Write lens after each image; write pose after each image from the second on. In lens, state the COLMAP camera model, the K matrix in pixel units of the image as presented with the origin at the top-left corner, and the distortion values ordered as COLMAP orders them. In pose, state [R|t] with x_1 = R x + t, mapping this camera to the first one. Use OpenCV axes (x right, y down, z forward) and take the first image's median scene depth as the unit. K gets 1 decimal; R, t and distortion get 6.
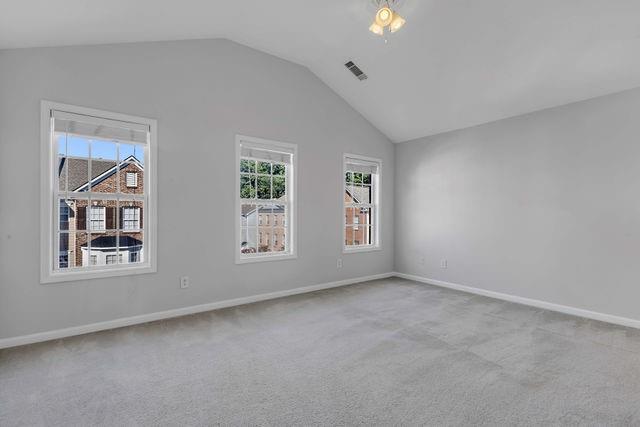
lens RADIAL K [[302.6, 0, 299.2], [0, 302.6, 210.7], [0, 0, 1]] dist [0.003189, 0.000135]
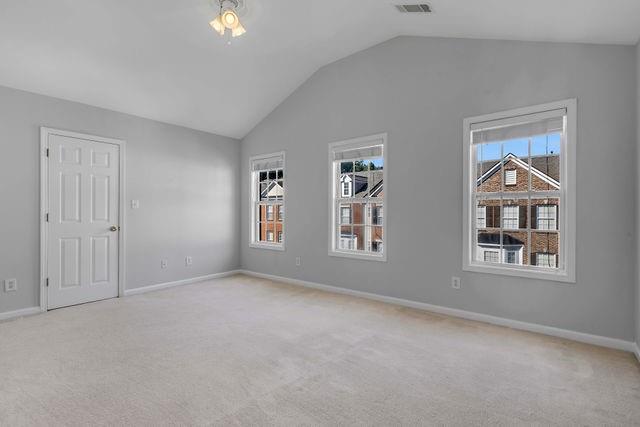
lens RADIAL K [[302.6, 0, 317.8], [0, 302.6, 212.9], [0, 0, 1]] dist [0.003189, 0.000135]
pose [[0.258596, -0.003580, -0.965979, 0.683327], [0.014605, 0.999893, 0.000205, 0.010086], [0.965875, -0.014161, 0.258621, 0.501560]]
